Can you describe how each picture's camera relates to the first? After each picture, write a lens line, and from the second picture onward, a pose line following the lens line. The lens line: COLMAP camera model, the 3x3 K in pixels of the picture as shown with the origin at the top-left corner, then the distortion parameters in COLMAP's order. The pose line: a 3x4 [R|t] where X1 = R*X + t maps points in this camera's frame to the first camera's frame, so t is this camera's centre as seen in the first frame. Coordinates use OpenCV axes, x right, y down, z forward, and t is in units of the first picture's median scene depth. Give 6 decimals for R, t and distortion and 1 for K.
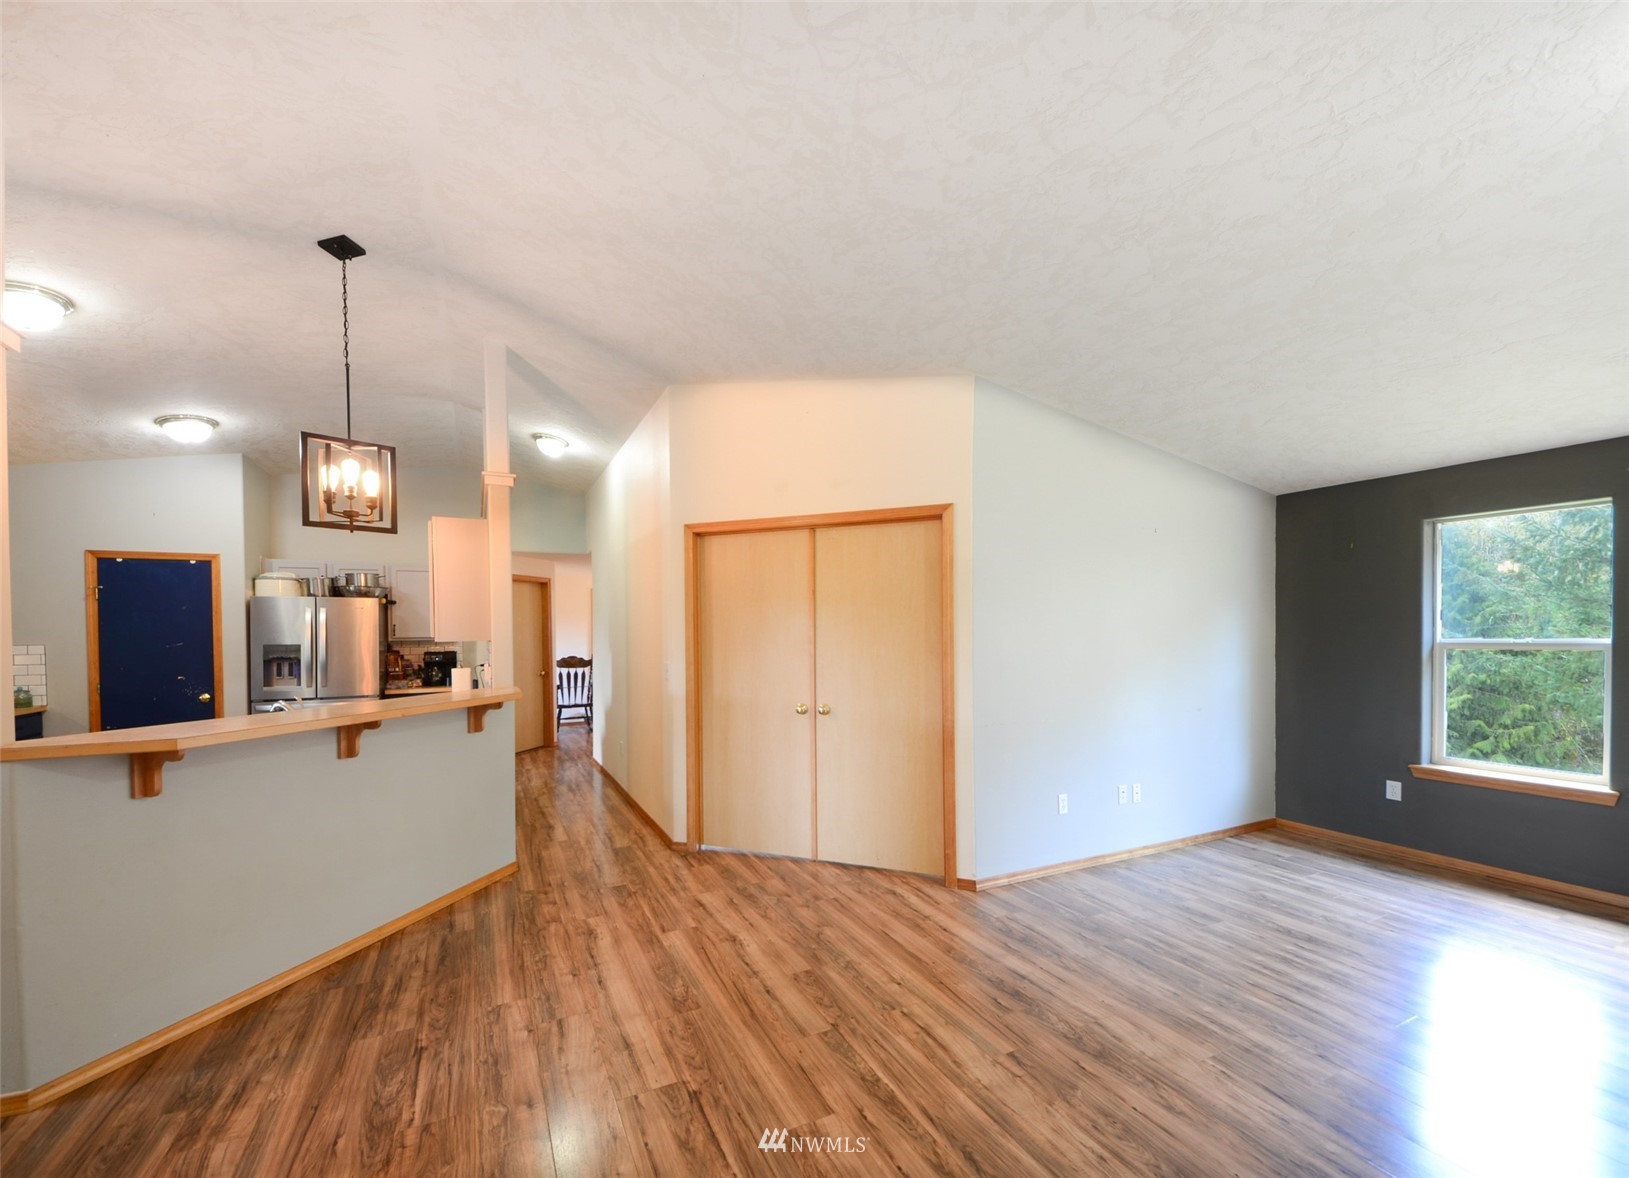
lens RADIAL K [[633.2, 0, 760.9], [0, 633.2, 642.3], [0, 0, 1]] dist [0.012830, -0.000533]
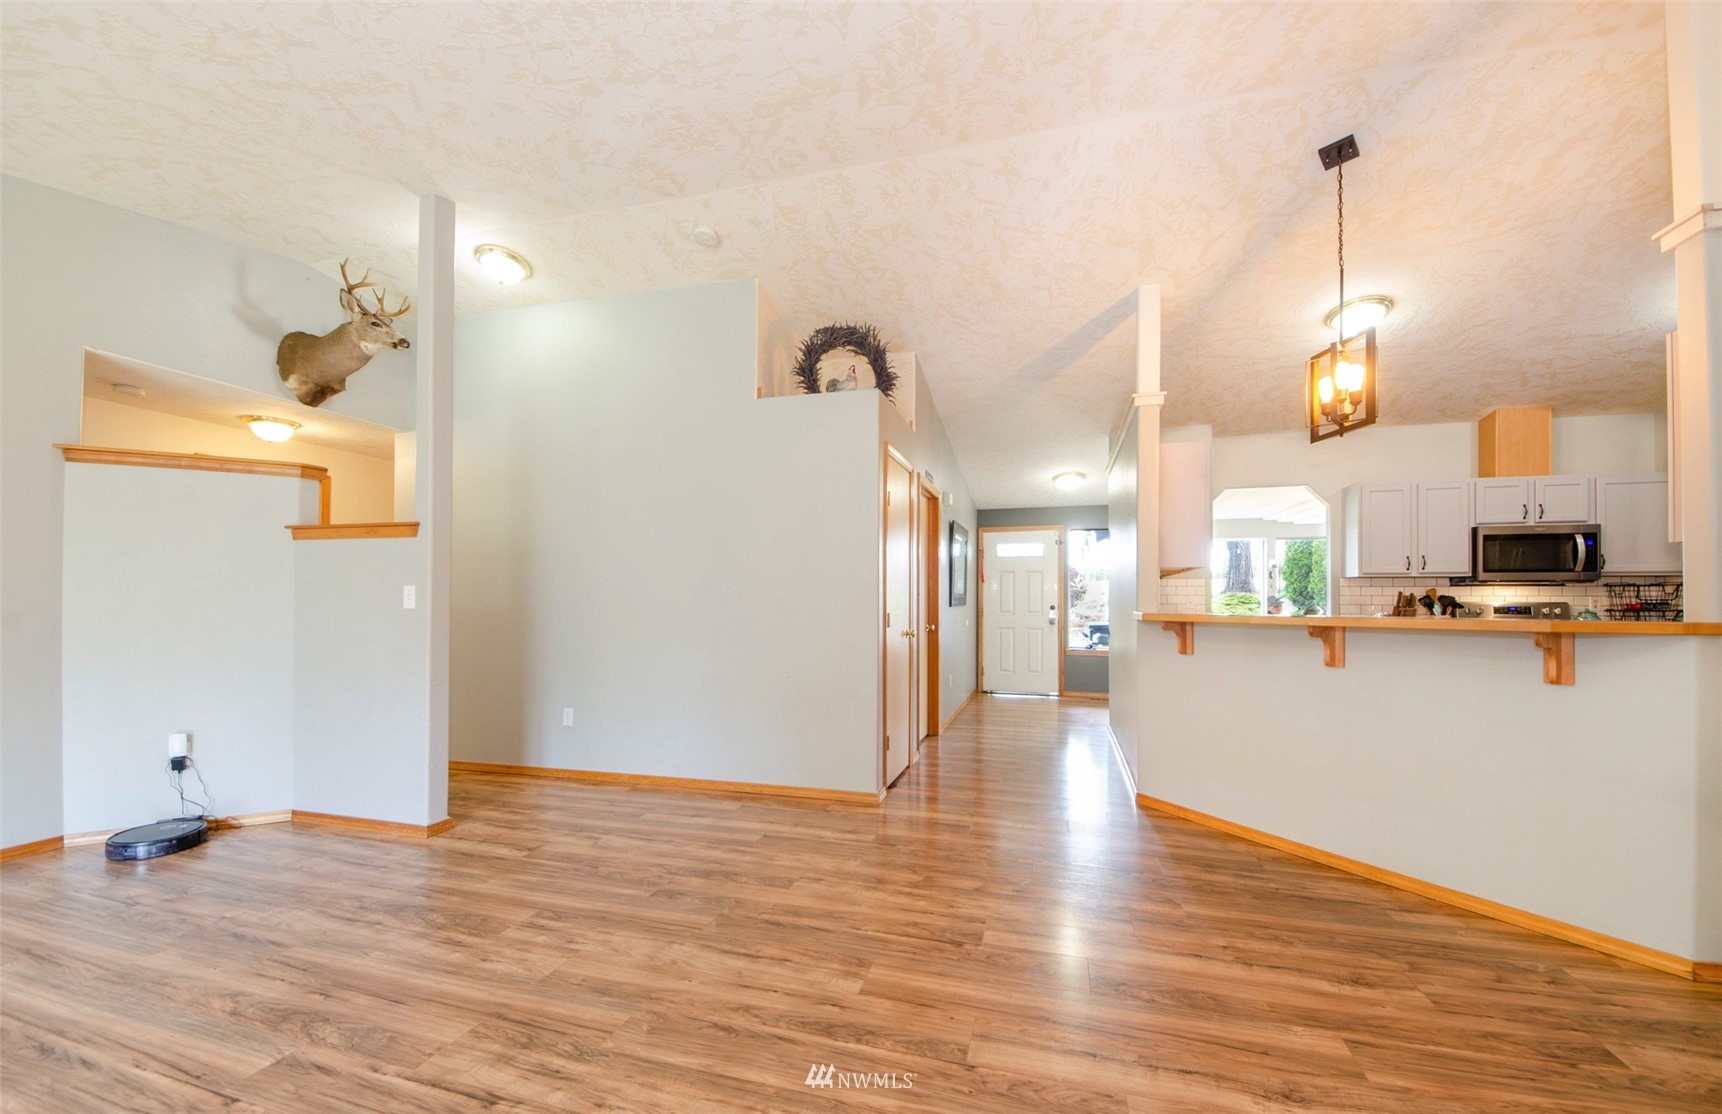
lens RADIAL K [[638.3, 0, 884.6], [0, 638.3, 608.0], [0, 0, 1]] dist [0.020678, -0.000268]
pose [[-0.620684, 0.020690, -0.783788, 0.472473], [-0.010905, 0.999327, 0.035015, 0.052451], [0.783985, 0.030280, -0.620041, 0.891688]]
